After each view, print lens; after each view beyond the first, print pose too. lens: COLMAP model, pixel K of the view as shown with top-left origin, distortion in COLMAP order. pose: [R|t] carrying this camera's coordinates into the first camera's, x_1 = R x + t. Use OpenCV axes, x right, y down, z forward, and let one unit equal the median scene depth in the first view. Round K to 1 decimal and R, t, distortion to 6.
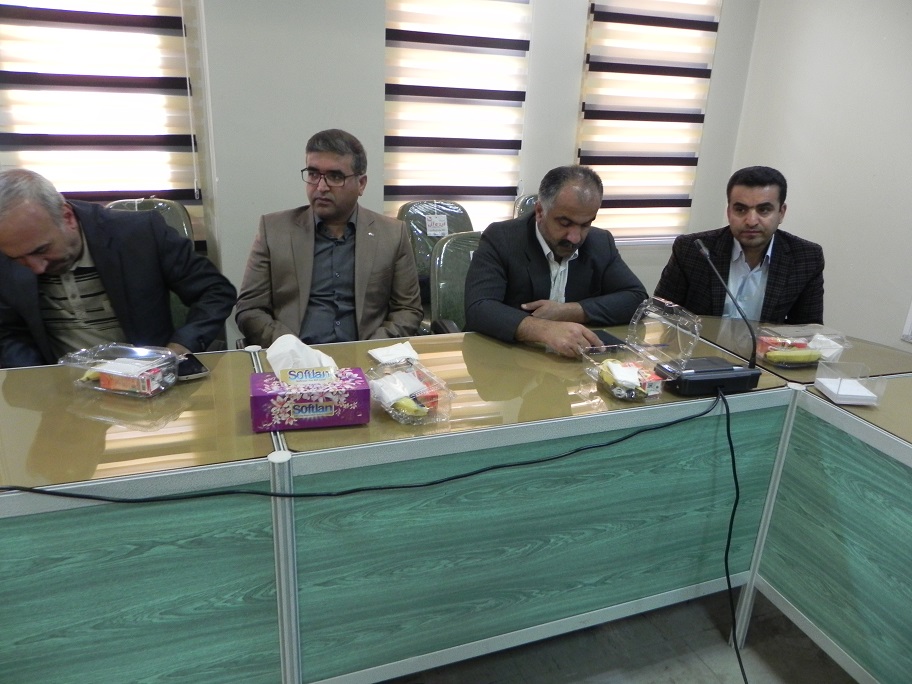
lens RADIAL K [[710.1, 0, 449.9], [0, 710.1, 344.2], [0, 0, 1]] dist [-0.009674, 0.003914]
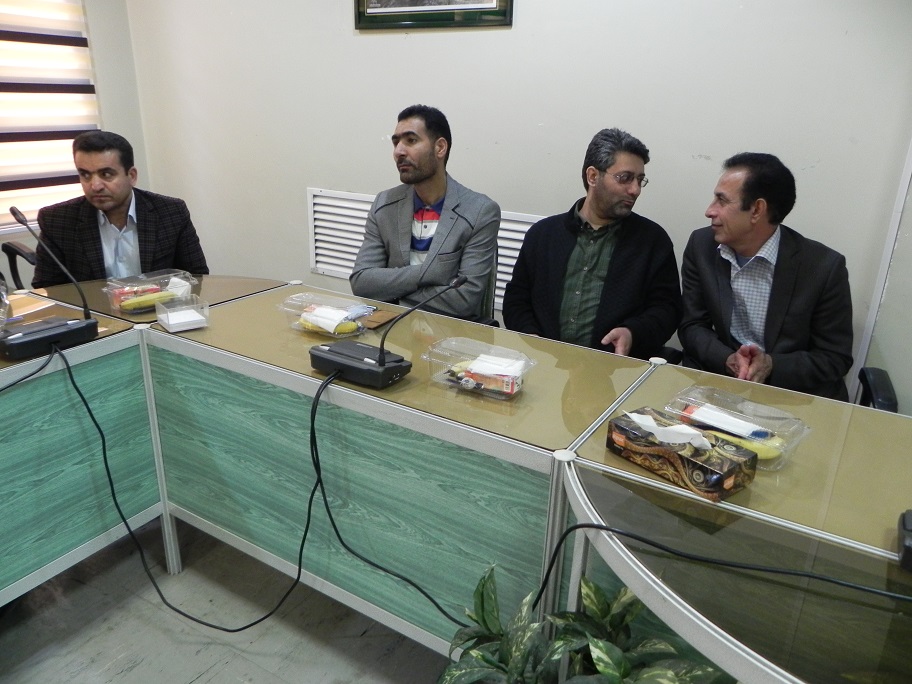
lens RADIAL K [[710.1, 0, 449.9], [0, 710.1, 344.2], [0, 0, 1]] dist [-0.009674, 0.003914]
pose [[0.767593, -0.241968, 0.593509, 0.196621], [0.221615, 0.969083, 0.108469, 0.073083], [-0.601405, 0.048270, 0.797485, -0.166732]]
